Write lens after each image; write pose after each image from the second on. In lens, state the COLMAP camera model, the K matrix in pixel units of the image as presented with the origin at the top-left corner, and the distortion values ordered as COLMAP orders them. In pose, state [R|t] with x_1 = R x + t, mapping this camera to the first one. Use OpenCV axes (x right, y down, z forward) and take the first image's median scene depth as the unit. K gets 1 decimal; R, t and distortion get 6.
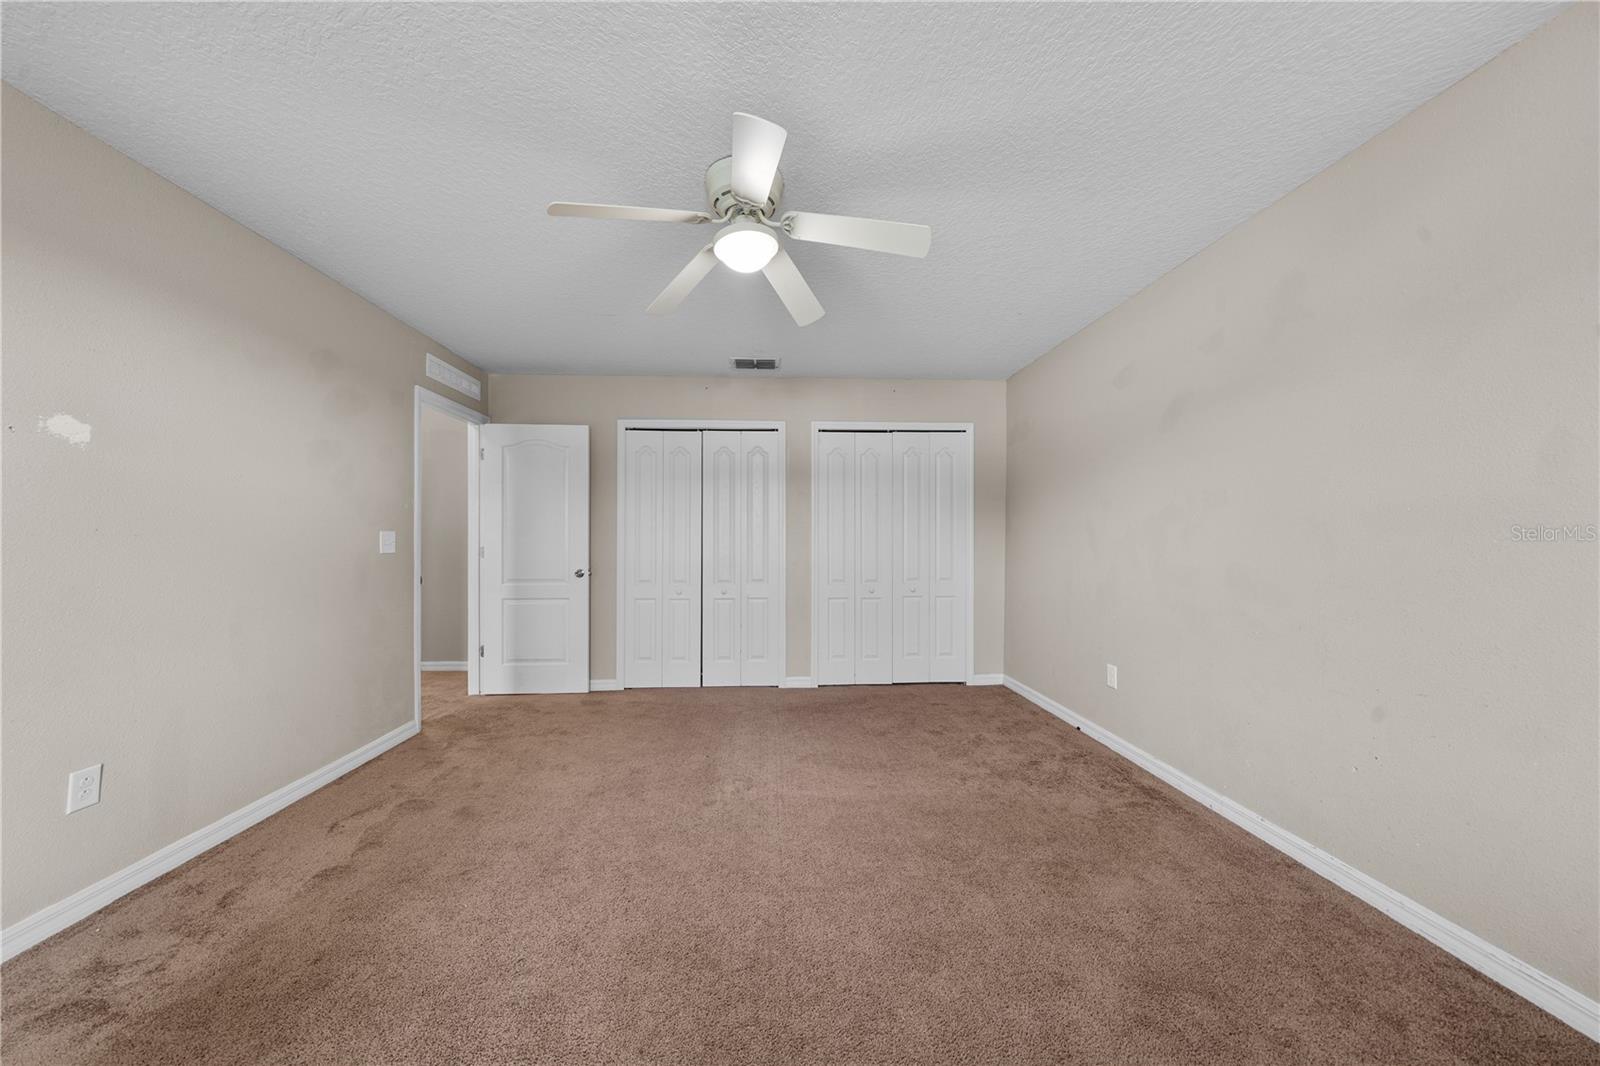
lens RADIAL K [[565.1, 0, 781.9], [0, 565.1, 546.4], [0, 0, 1]] dist [-0.005475, -0.000077]
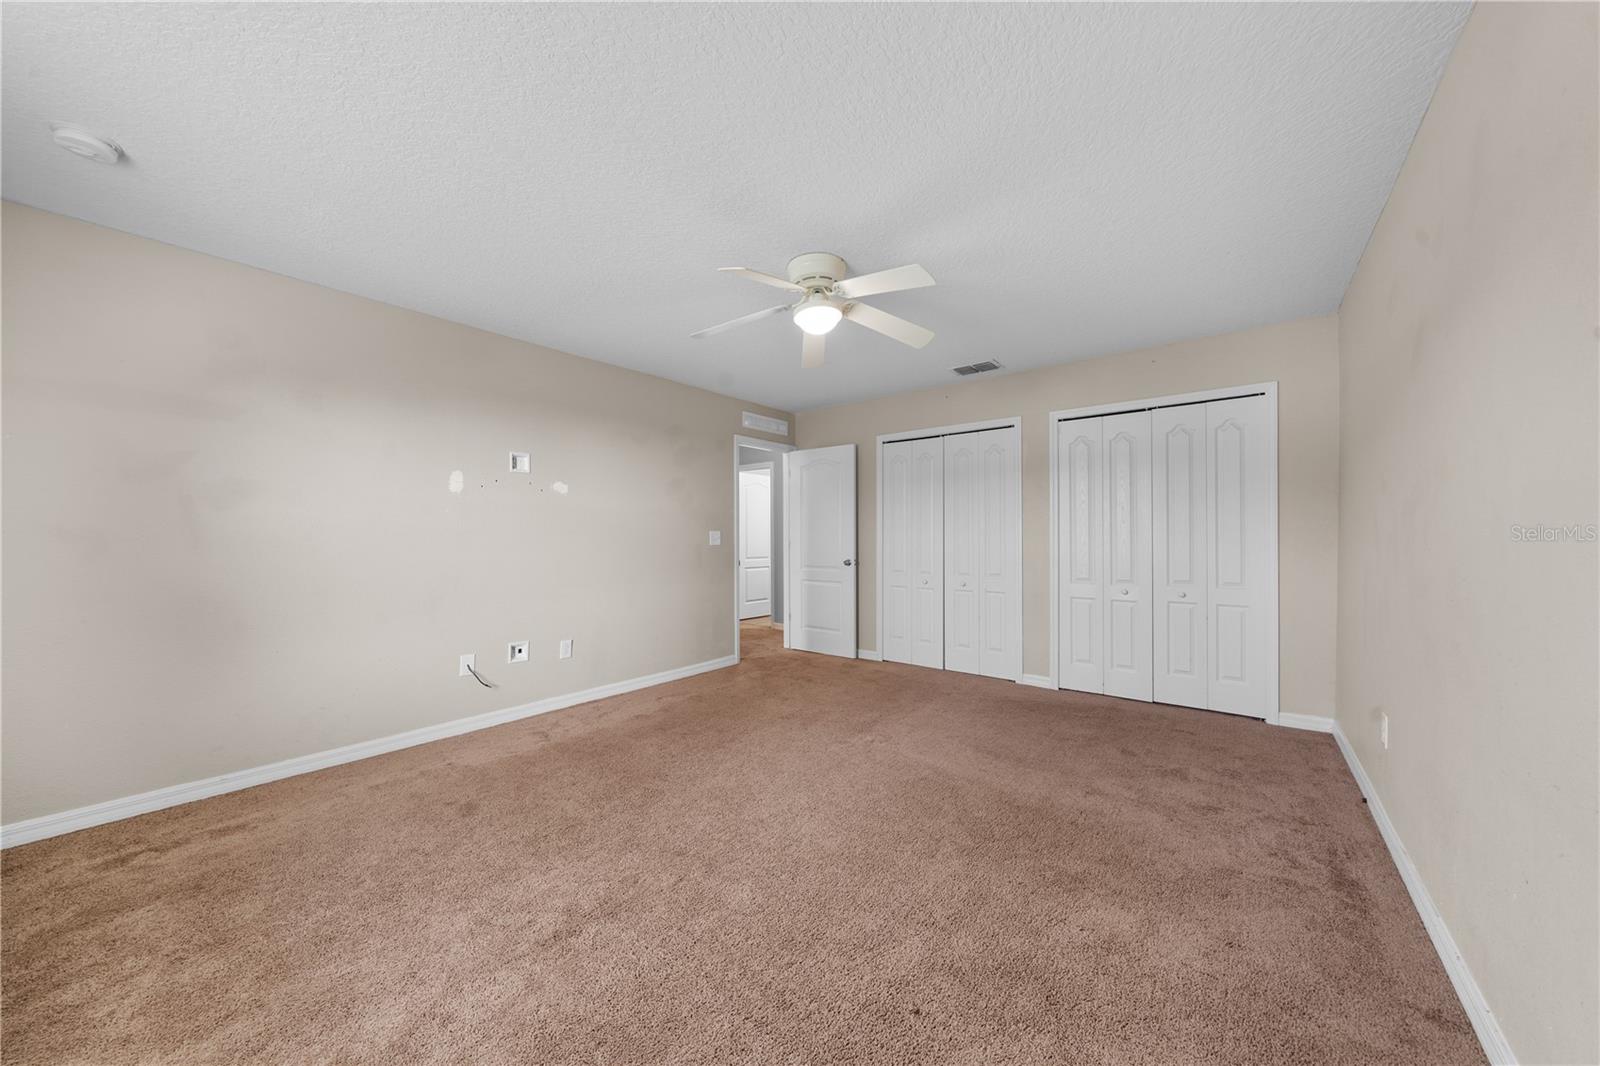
lens RADIAL K [[565.1, 0, 781.9], [0, 565.1, 546.4], [0, 0, 1]] dist [-0.005475, -0.000077]
pose [[0.723832, 0.009806, -0.689906, 0.401585], [-0.004190, 0.999943, 0.009816, -0.000254], [0.689963, -0.004215, 0.723832, -0.011898]]
